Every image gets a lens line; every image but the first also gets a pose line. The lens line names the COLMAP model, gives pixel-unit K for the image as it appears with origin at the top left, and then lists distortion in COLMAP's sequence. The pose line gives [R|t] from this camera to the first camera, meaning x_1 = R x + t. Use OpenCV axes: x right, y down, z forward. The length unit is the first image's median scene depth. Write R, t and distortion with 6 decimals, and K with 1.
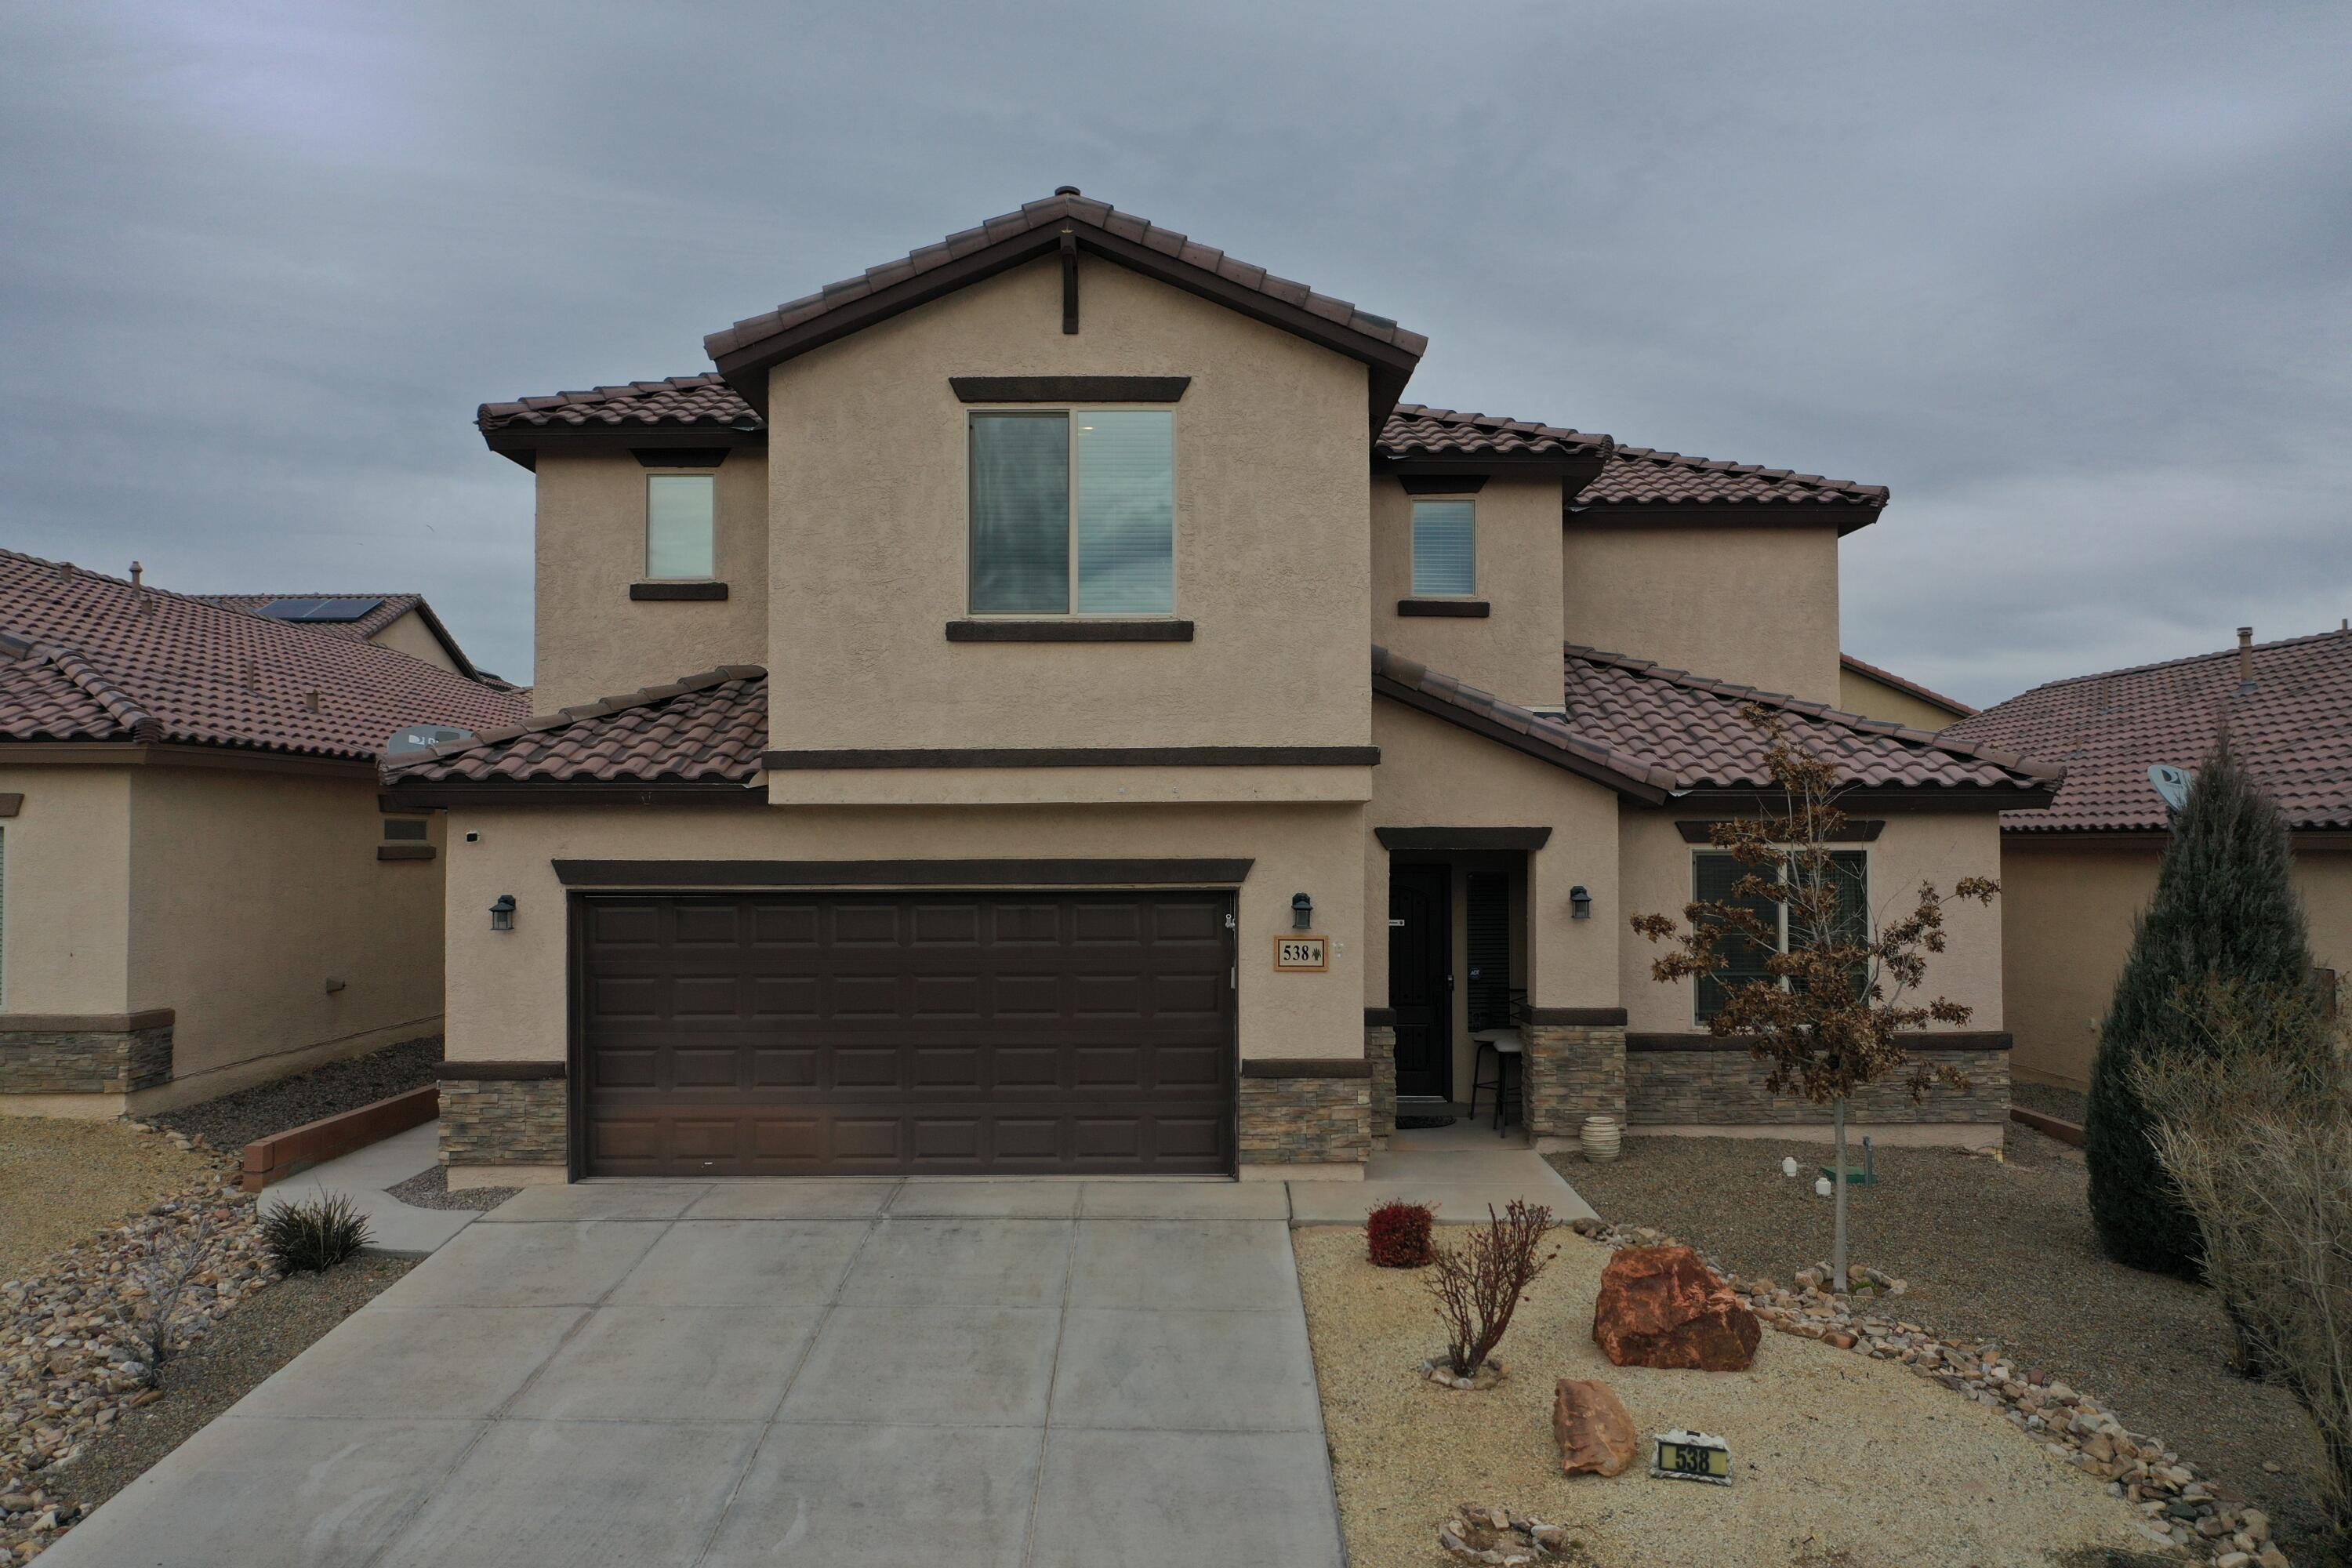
lens RADIAL K [[1856.9, 0, 1168.8], [0, 1856.9, 787.7], [0, 0, 1]] dist [-0.006457, -0.000238]
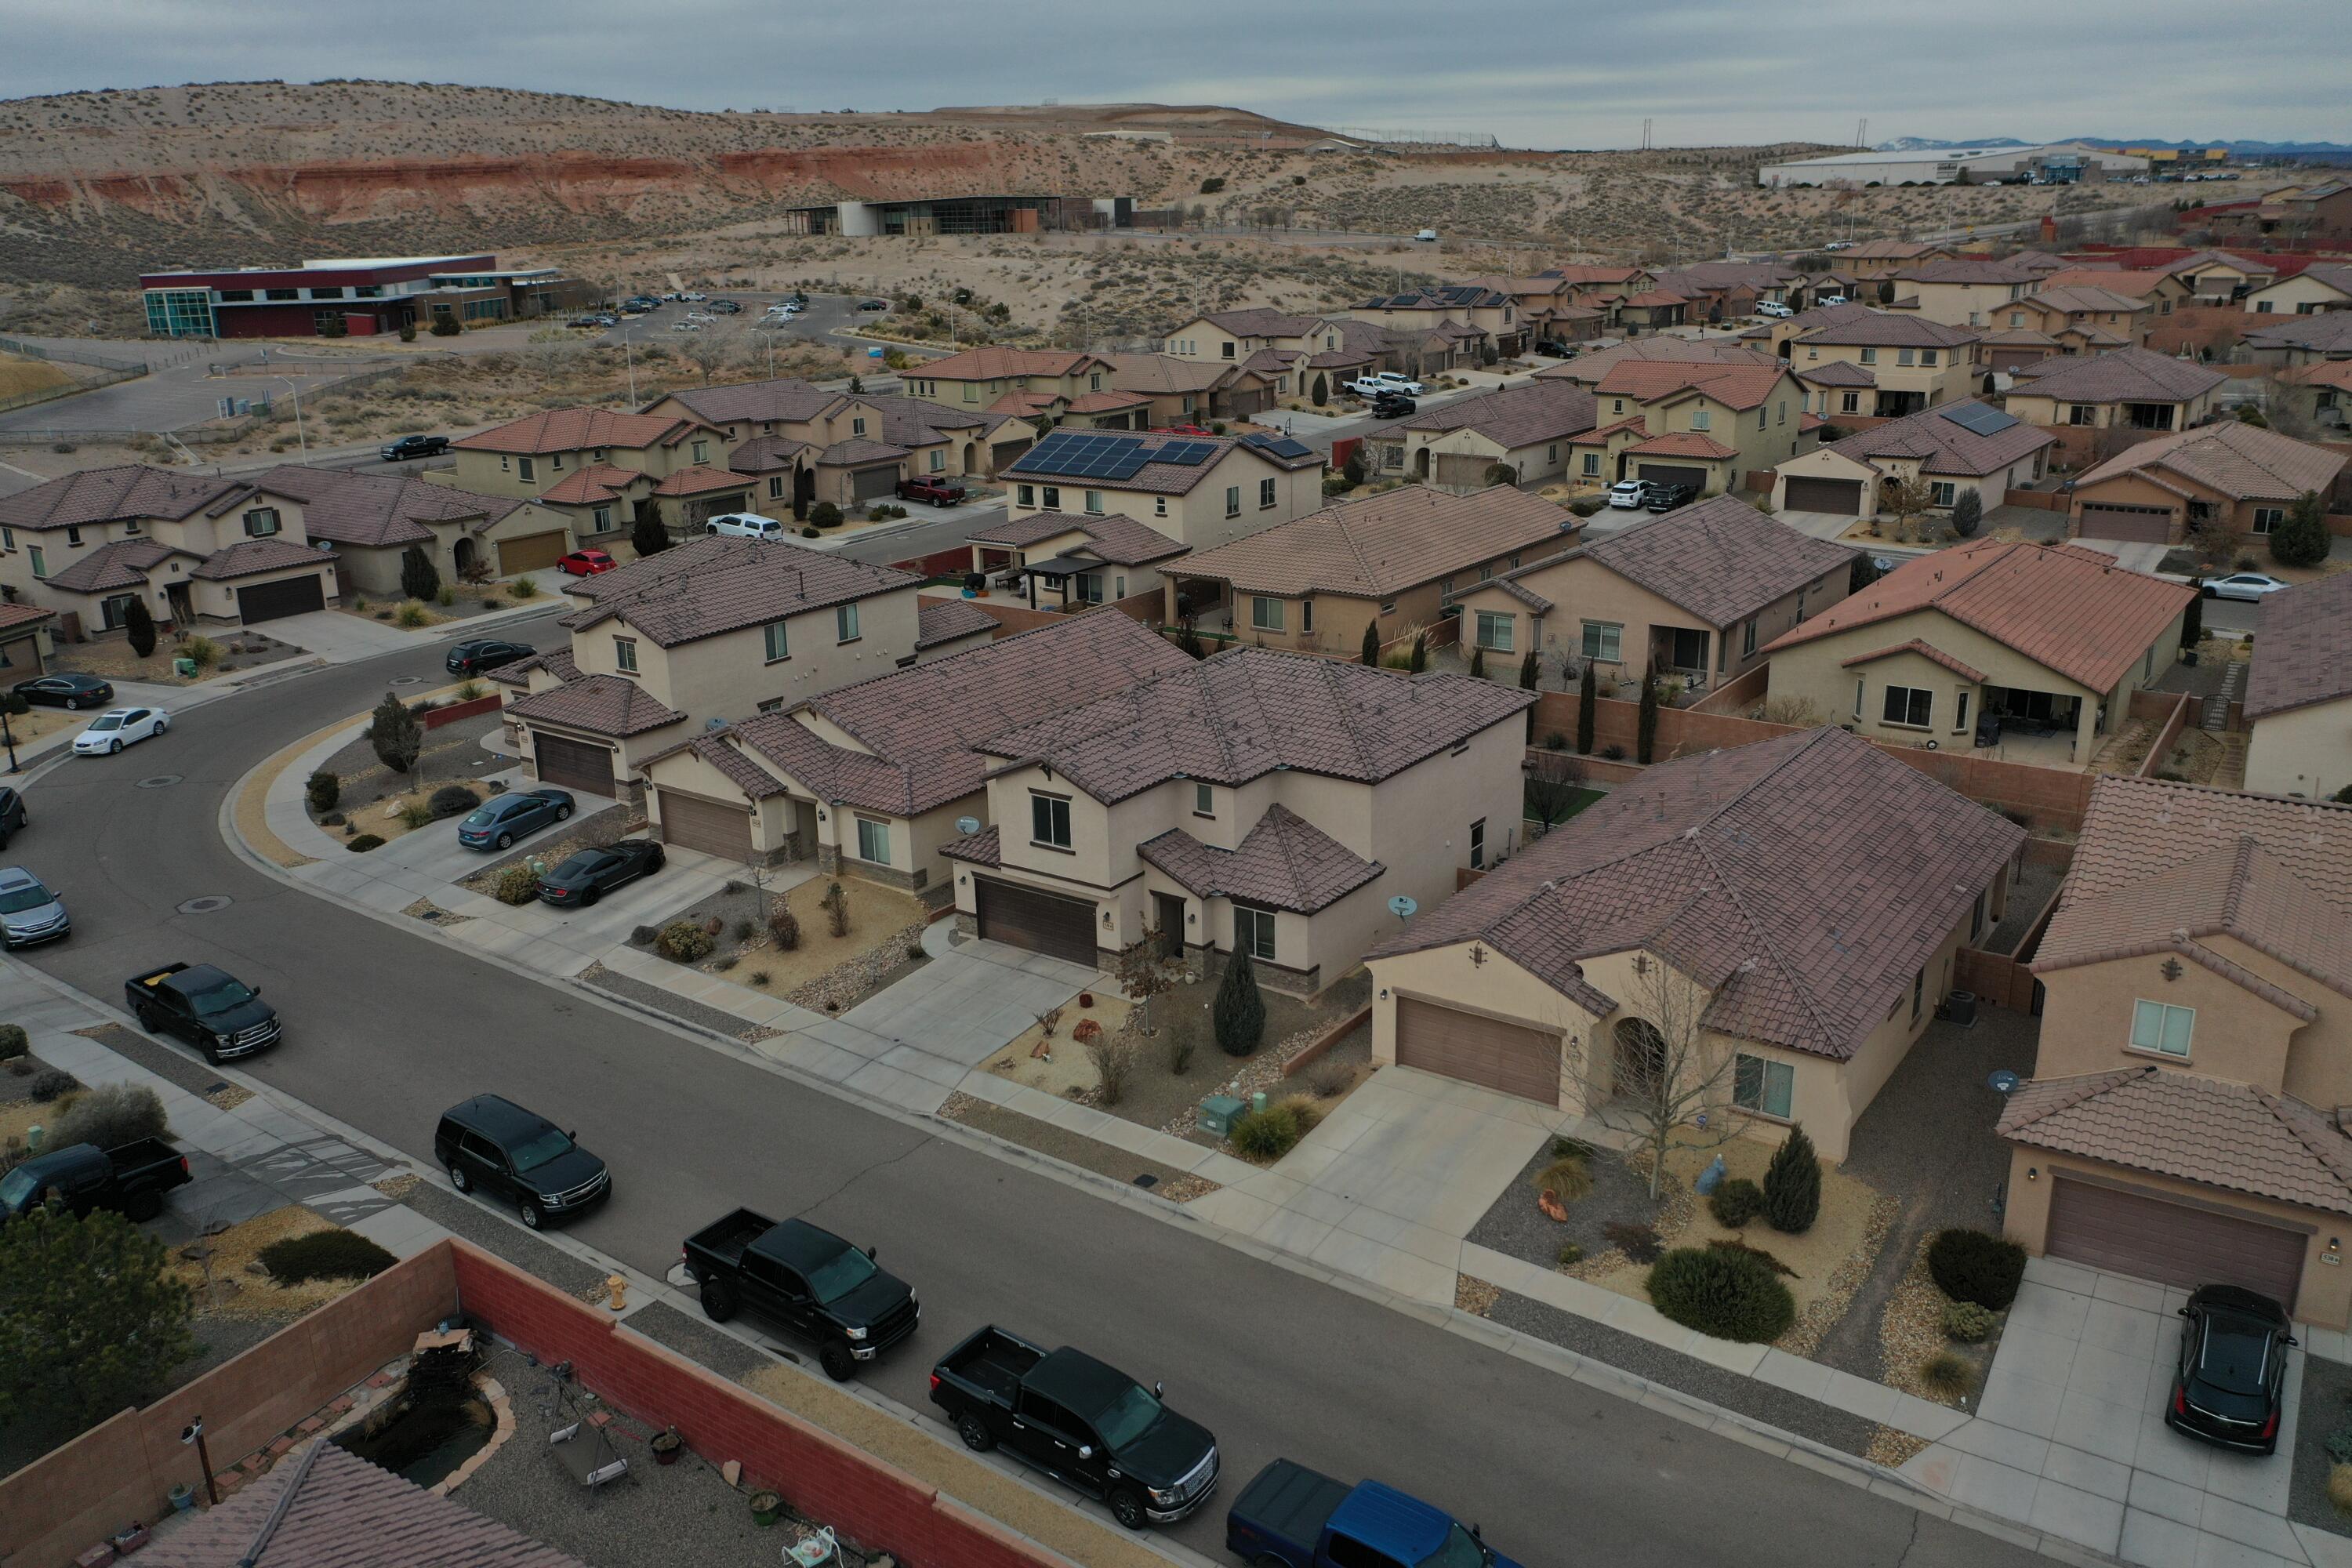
lens RADIAL K [[1856.9, 0, 1168.8], [0, 1856.9, 787.7], [0, 0, 1]] dist [-0.006457, -0.000238]
pose [[0.811970, 0.162104, -0.560737, 2.468911], [0.037480, 0.944200, 0.327233, -1.560803], [0.582494, -0.286720, 0.760587, -1.997304]]
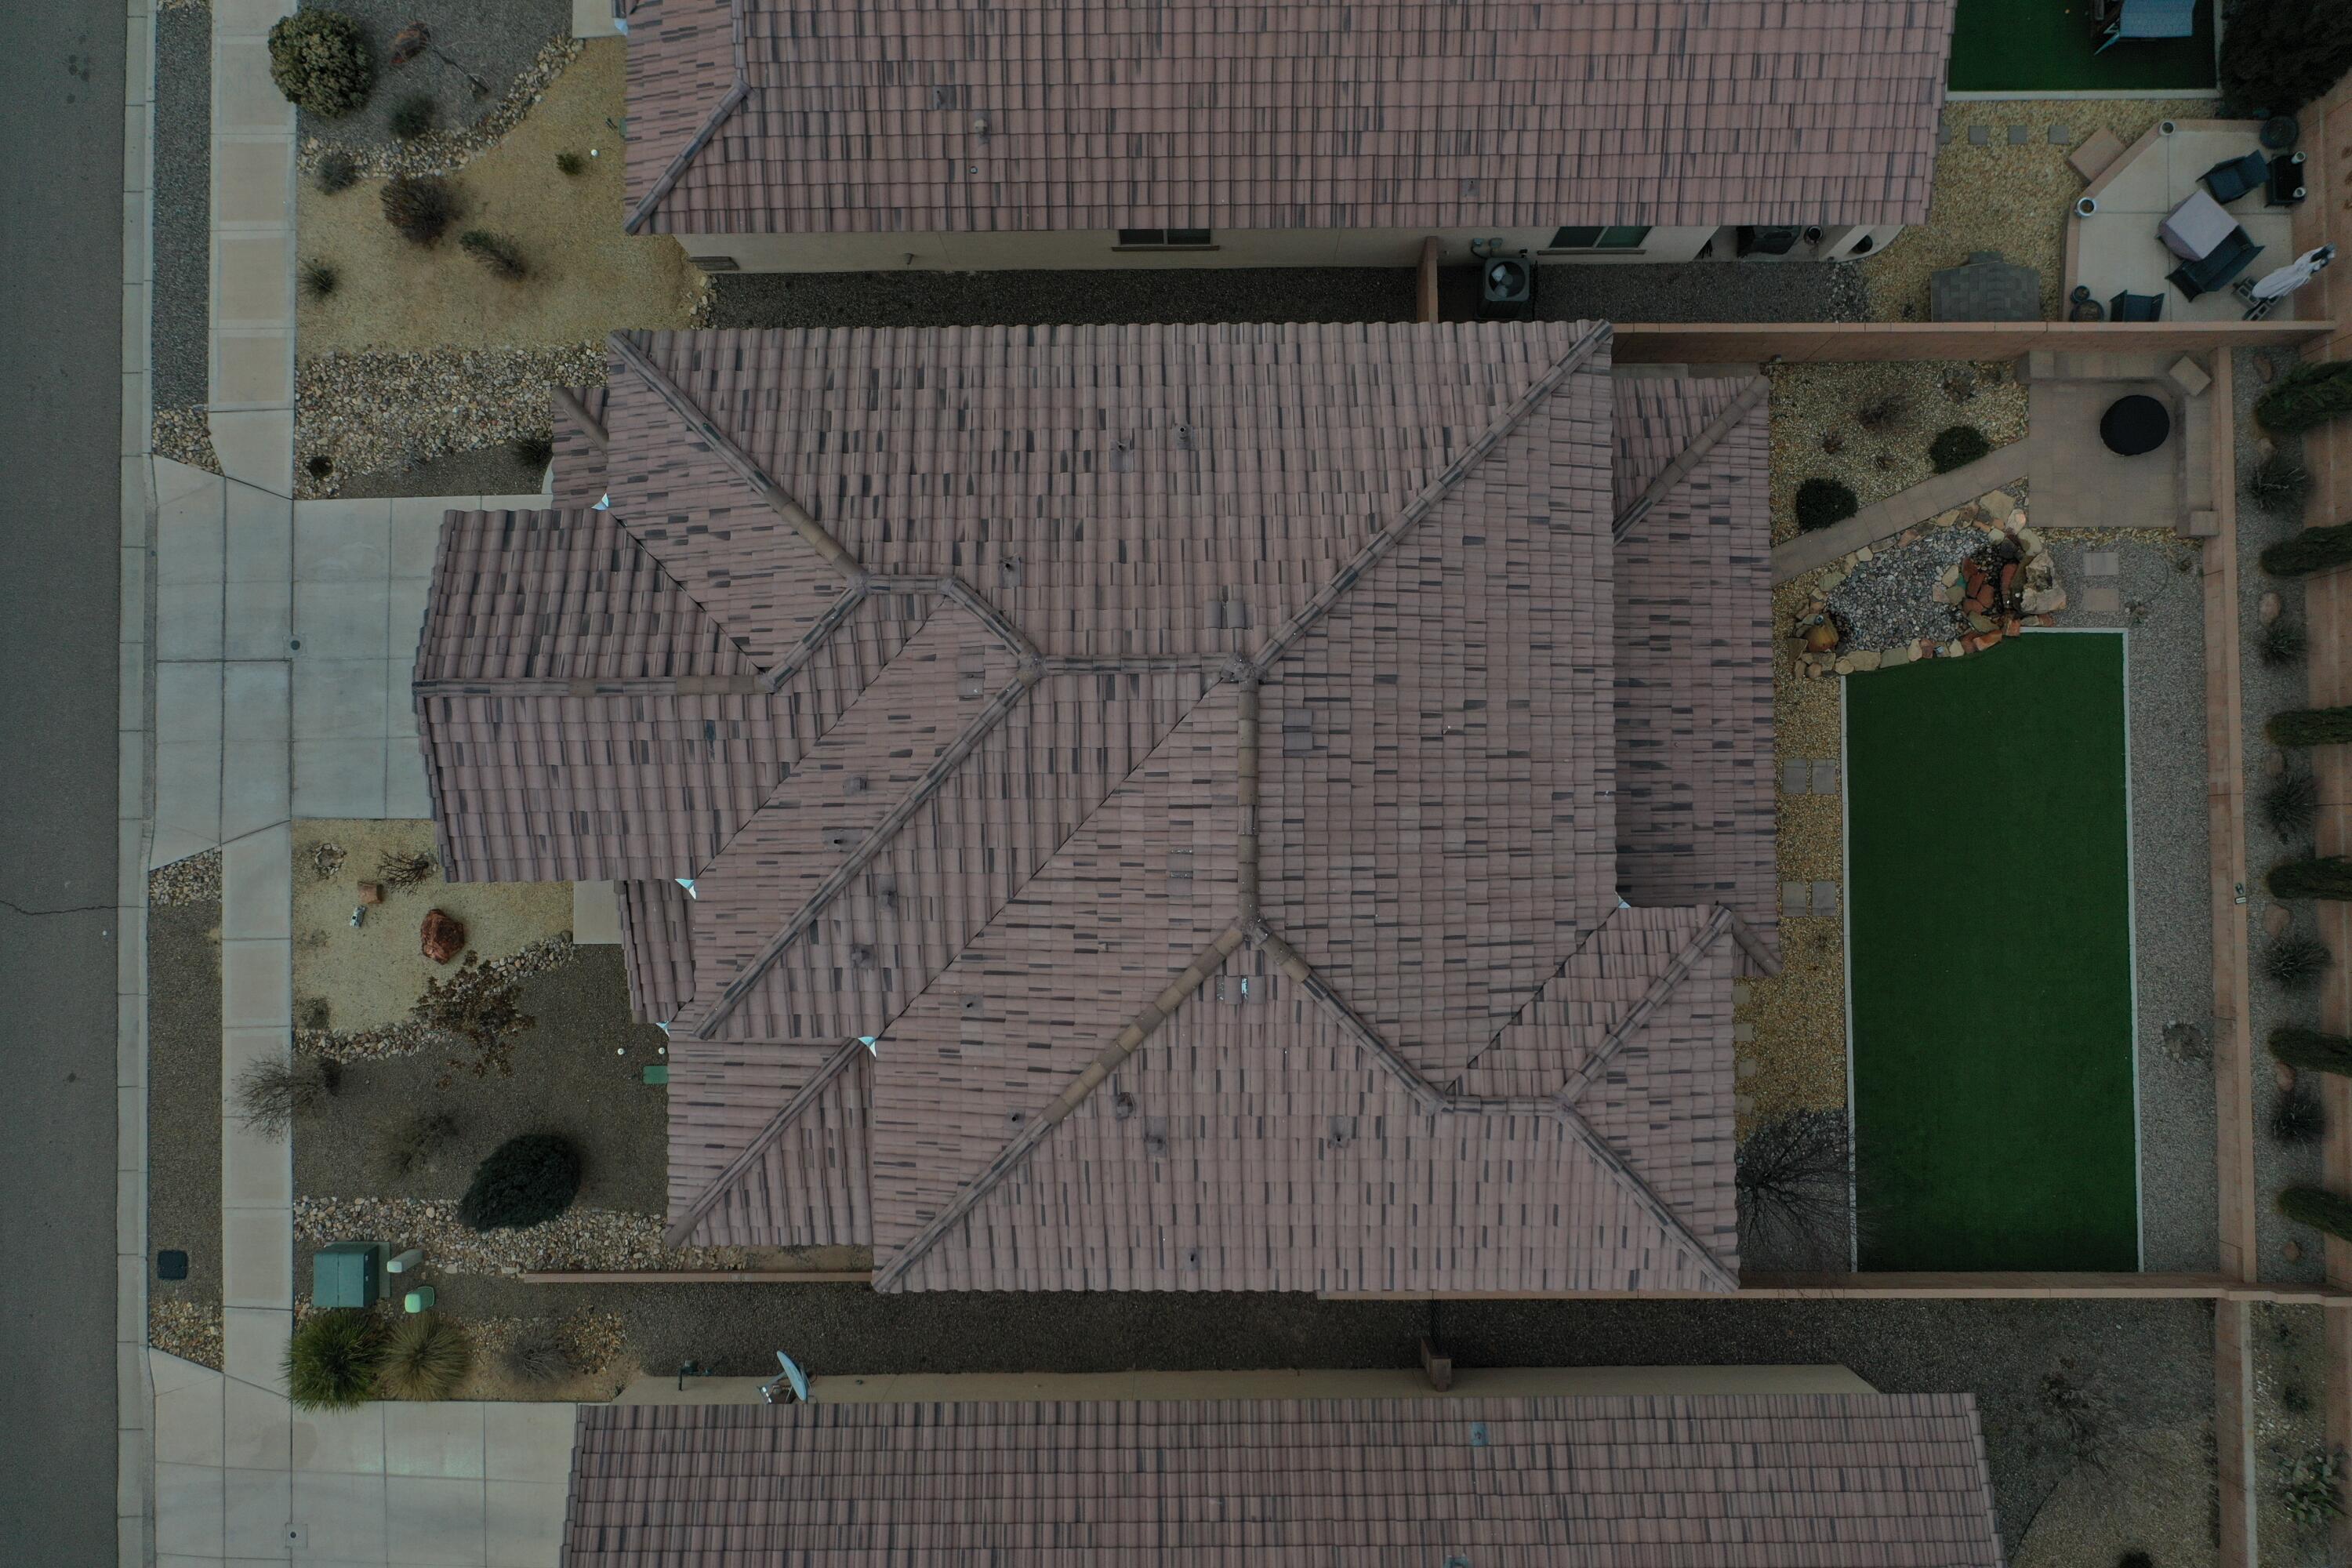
lens RADIAL K [[1856.9, 0, 1168.8], [0, 1856.9, 787.7], [0, 0, 1]] dist [-0.006457, -0.000238]
pose [[0.006811, 0.999224, -0.038783, 0.115369], [0.051190, 0.038385, 0.997951, -2.046290], [0.998666, -0.008783, -0.050889, 1.776789]]
